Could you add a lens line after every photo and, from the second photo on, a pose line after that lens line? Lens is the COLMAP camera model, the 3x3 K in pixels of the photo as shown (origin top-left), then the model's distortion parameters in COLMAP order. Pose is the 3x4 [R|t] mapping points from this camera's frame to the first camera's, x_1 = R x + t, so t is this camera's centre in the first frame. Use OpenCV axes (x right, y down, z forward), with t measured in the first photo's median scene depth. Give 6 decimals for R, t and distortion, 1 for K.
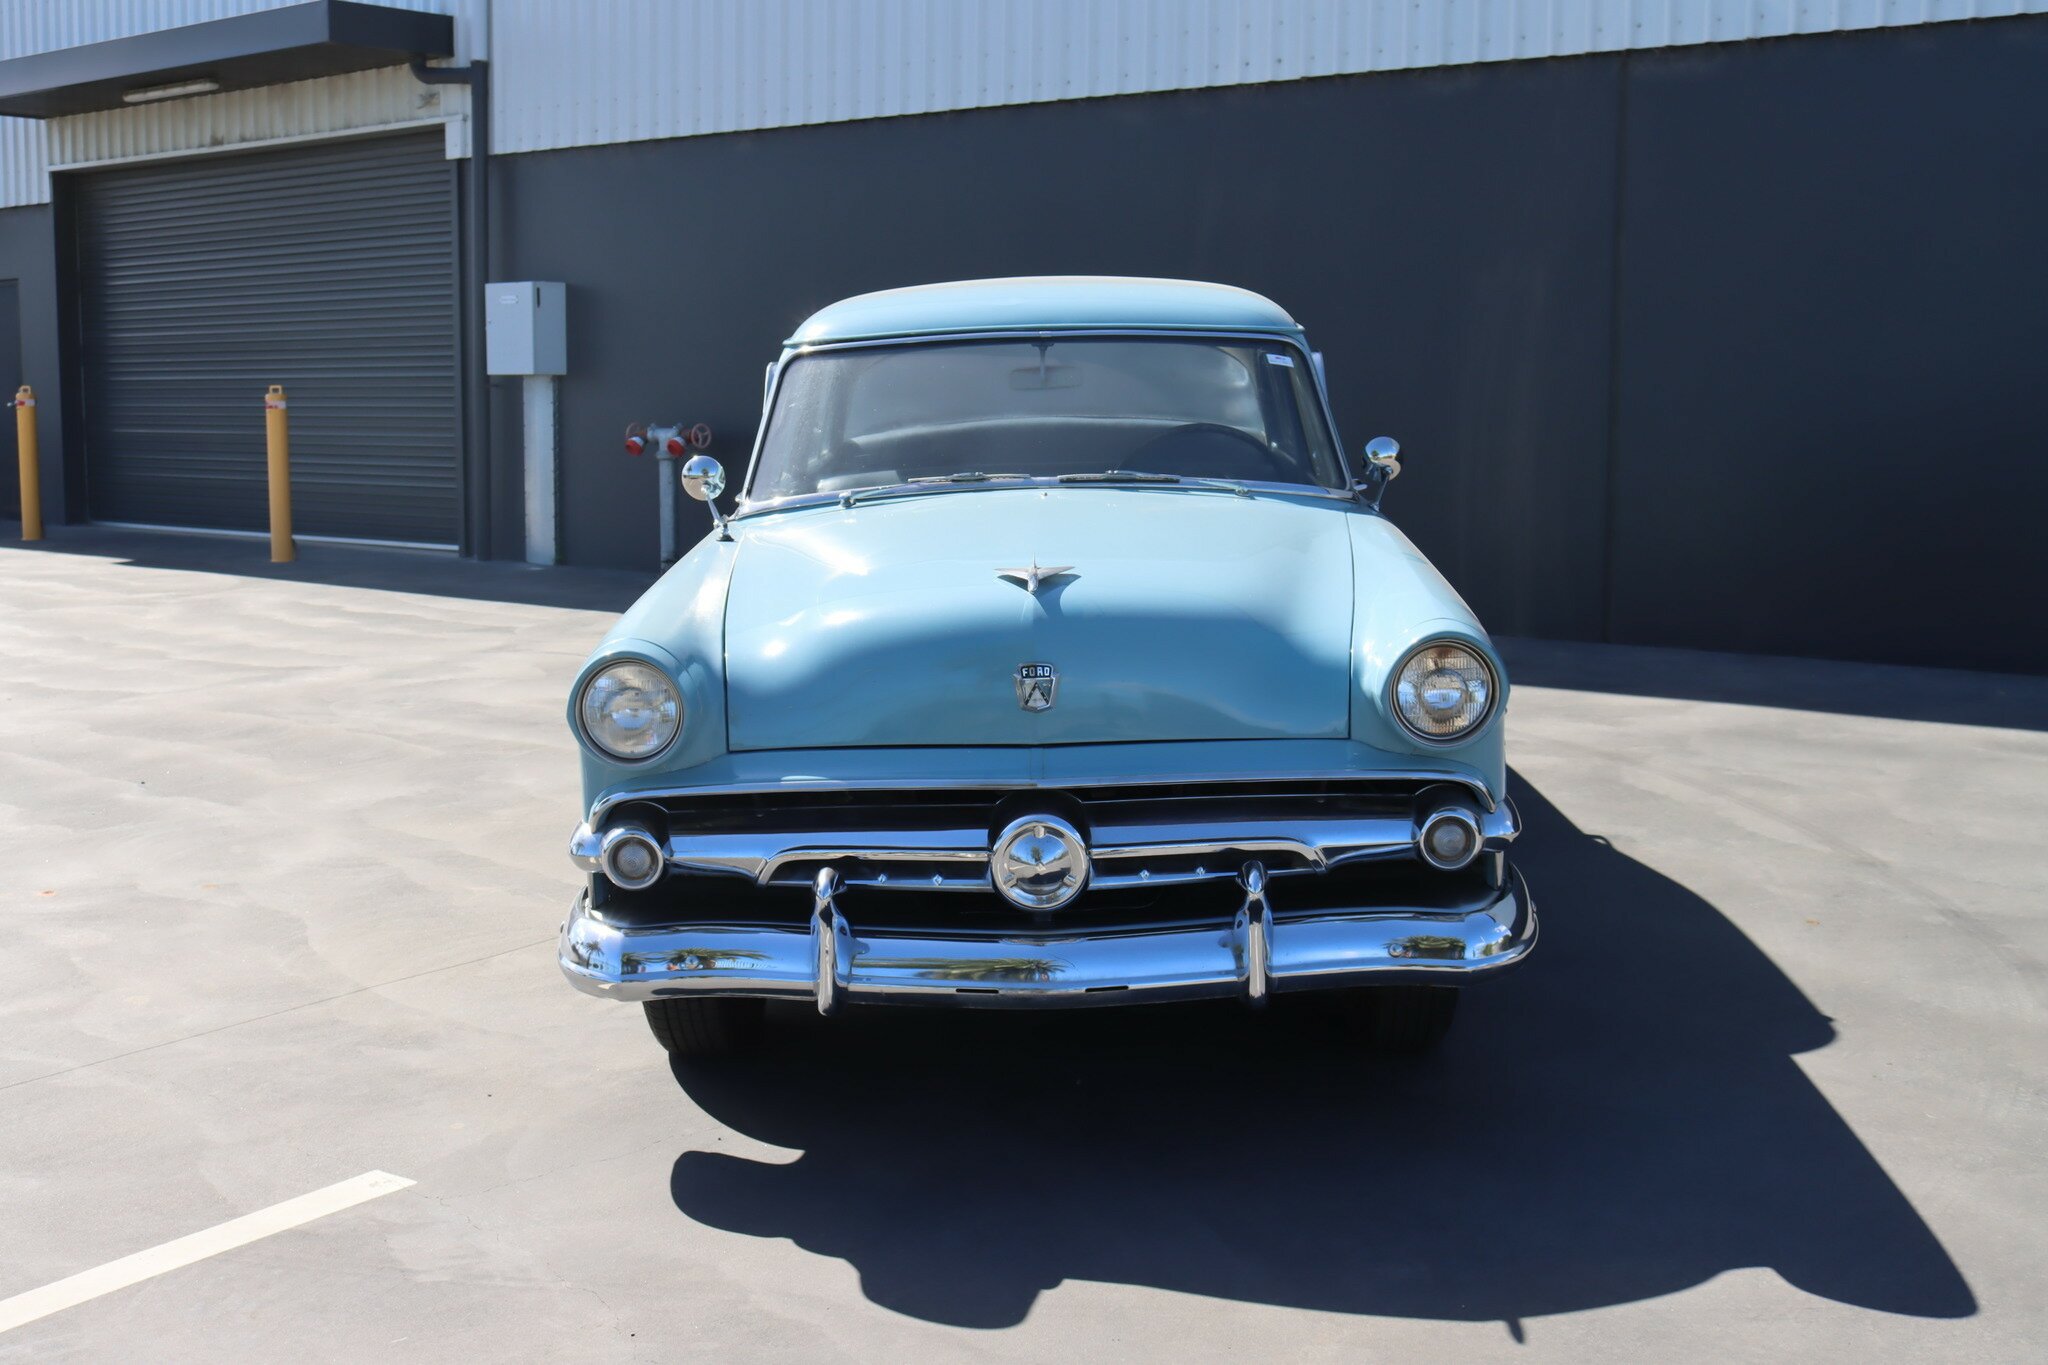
lens RADIAL K [[2293.9, 0, 1023.9], [0, 2293.9, 681.5], [0, 0, 1]] dist [-0.123698, 0.159918]
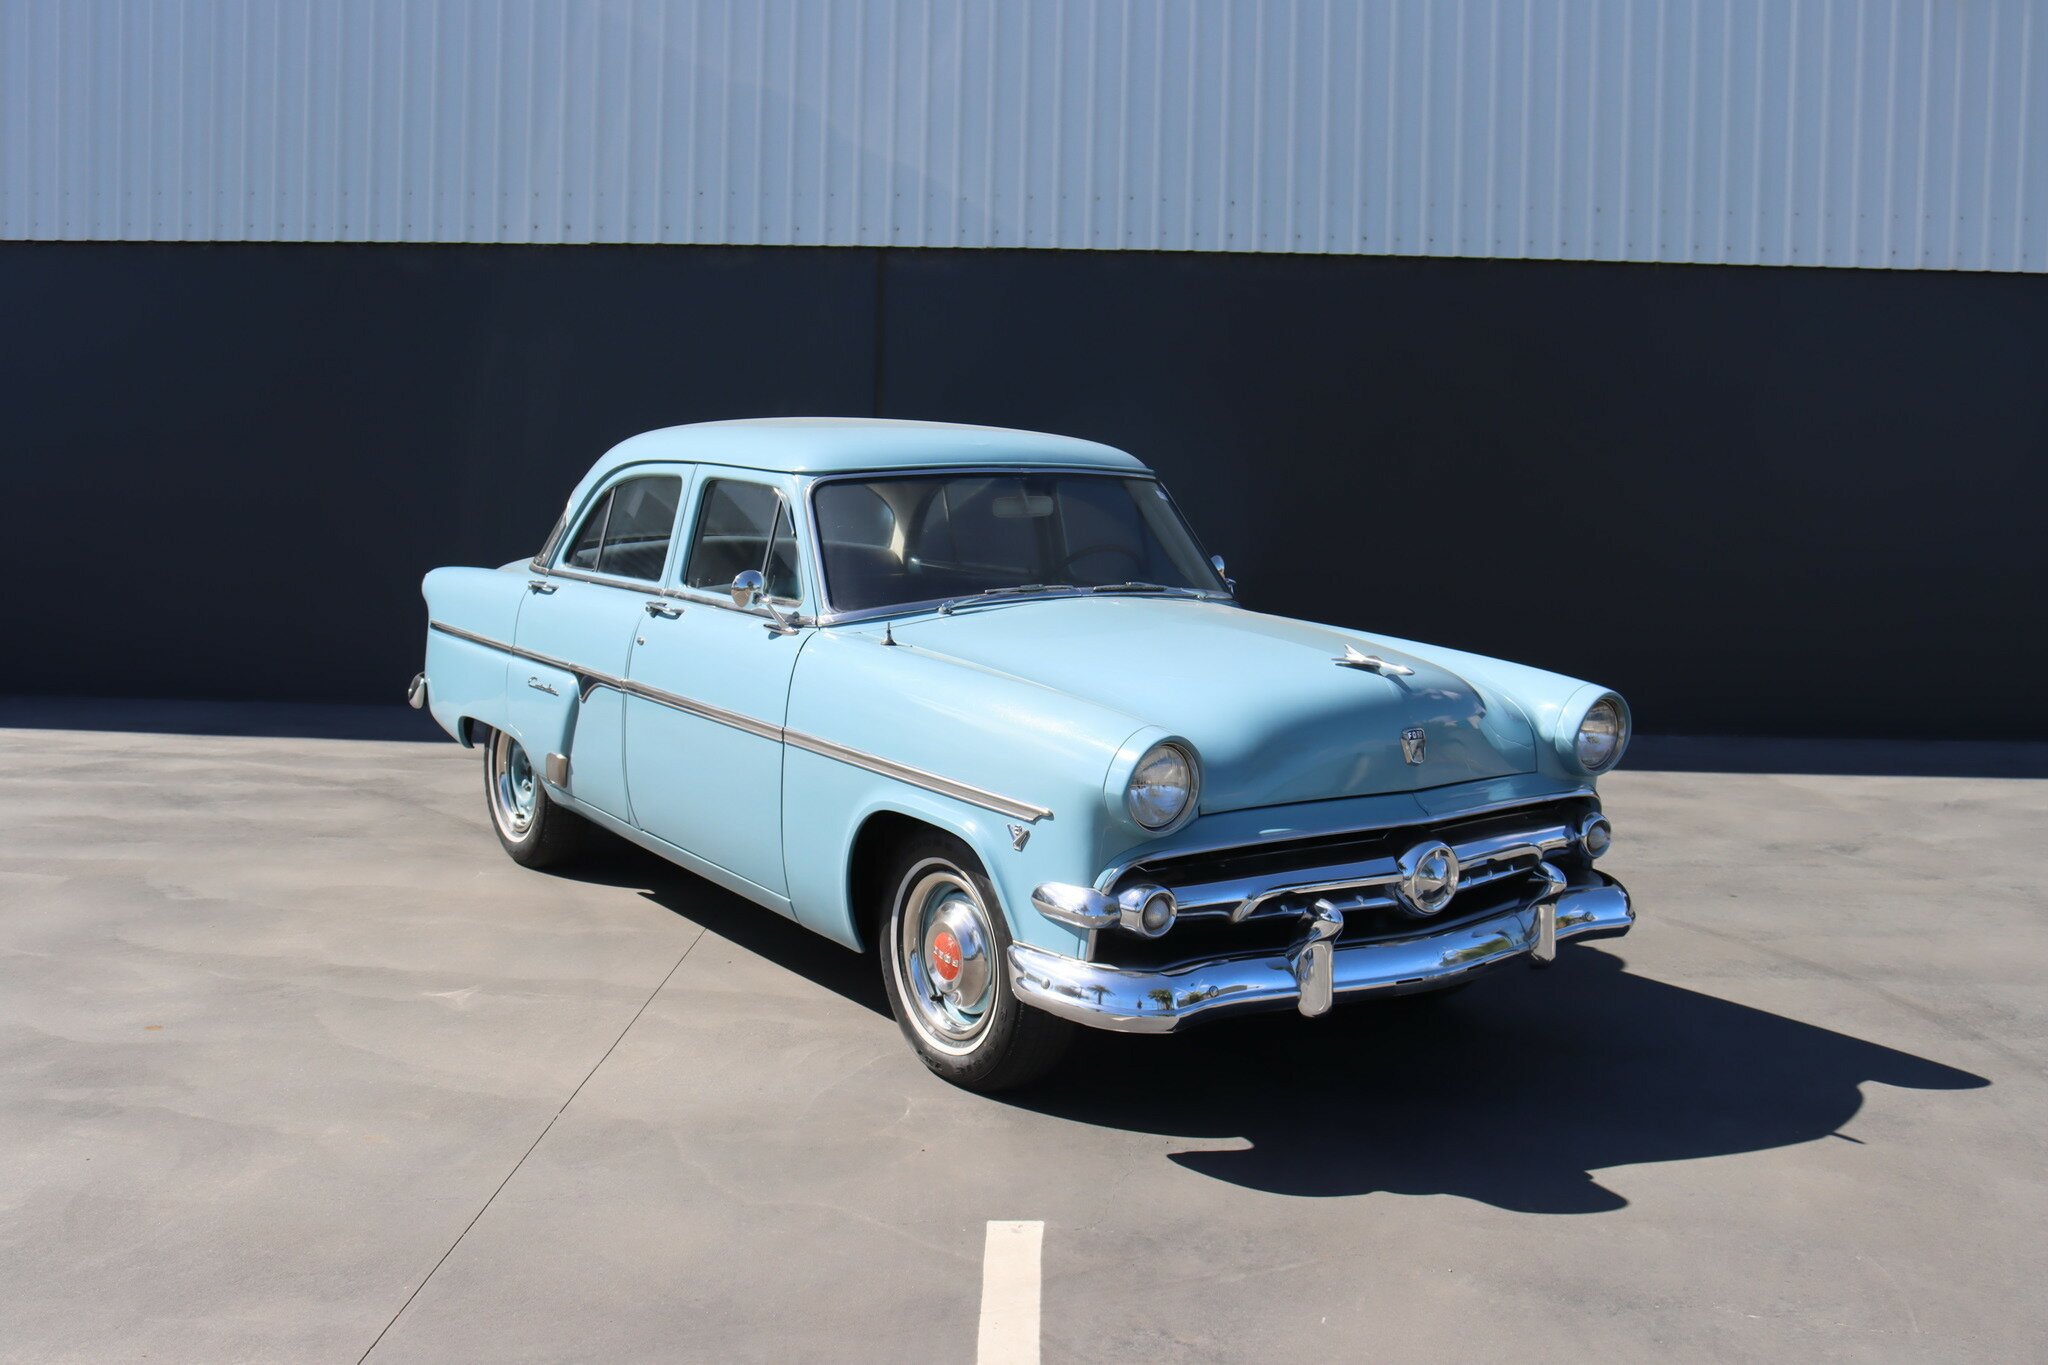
lens RADIAL K [[2008.3, 0, 1025.3], [0, 2008.3, 657.4], [0, 0, 1]] dist [-0.130525, 0.119446]
pose [[0.798047, -0.024707, 0.602089, -0.584913], [0.058260, 0.997642, -0.036283, -0.013336], [-0.599773, 0.064033, 0.797604, 0.146253]]
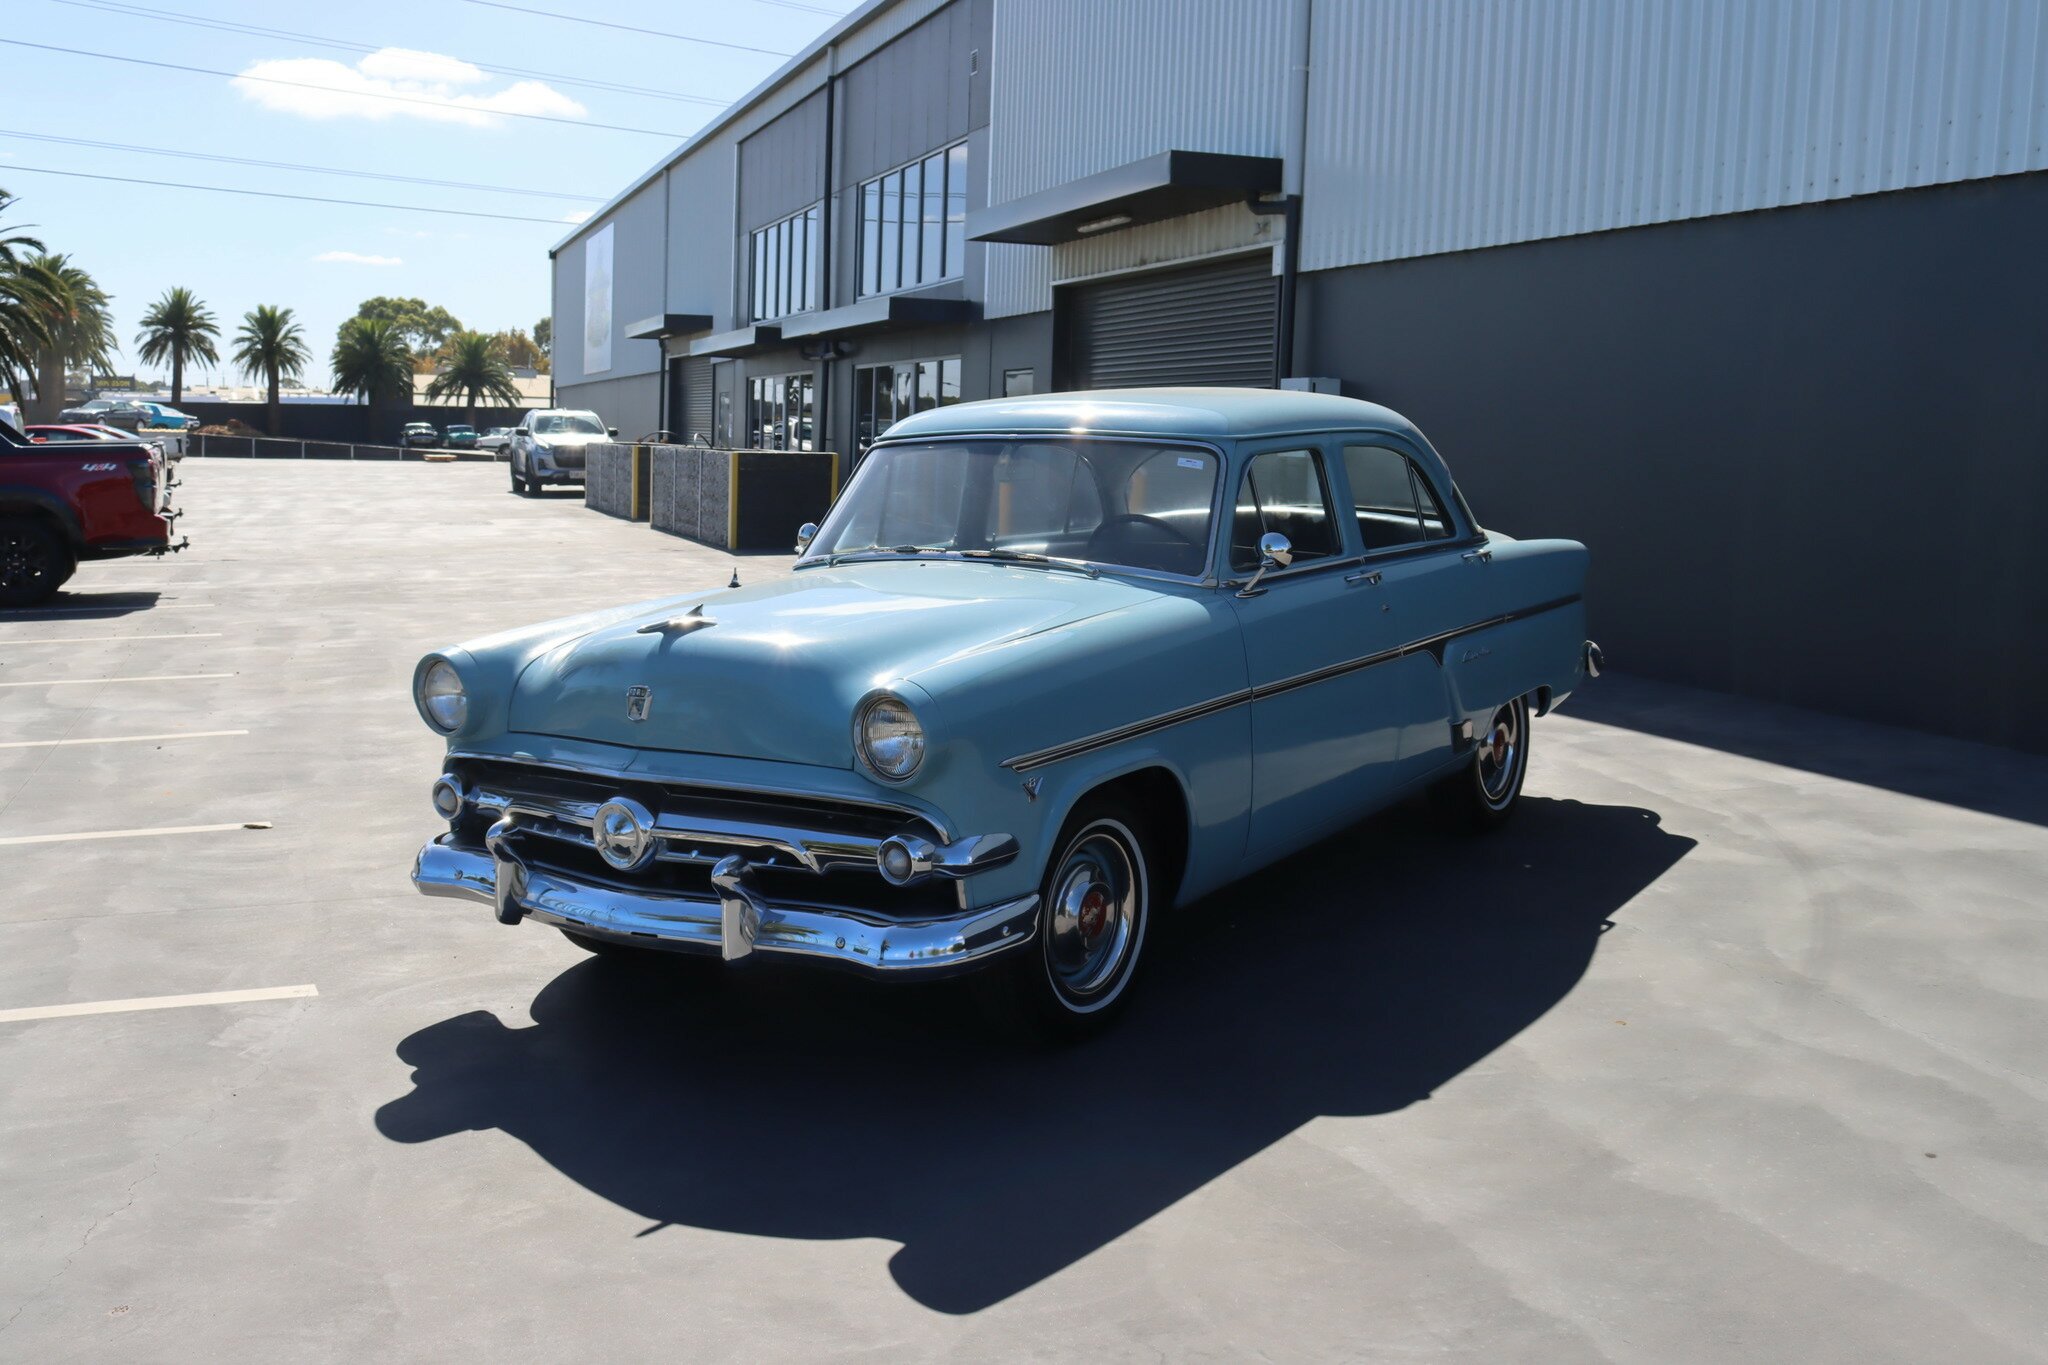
lens RADIAL K [[2008.3, 0, 1025.3], [0, 2008.3, 657.4], [0, 0, 1]] dist [-0.130525, 0.119446]
pose [[0.844676, 0.079044, -0.529410, 0.550621], [-0.095012, 0.995472, -0.002962, -0.028750], [0.526778, 0.052802, 0.848361, 0.086139]]
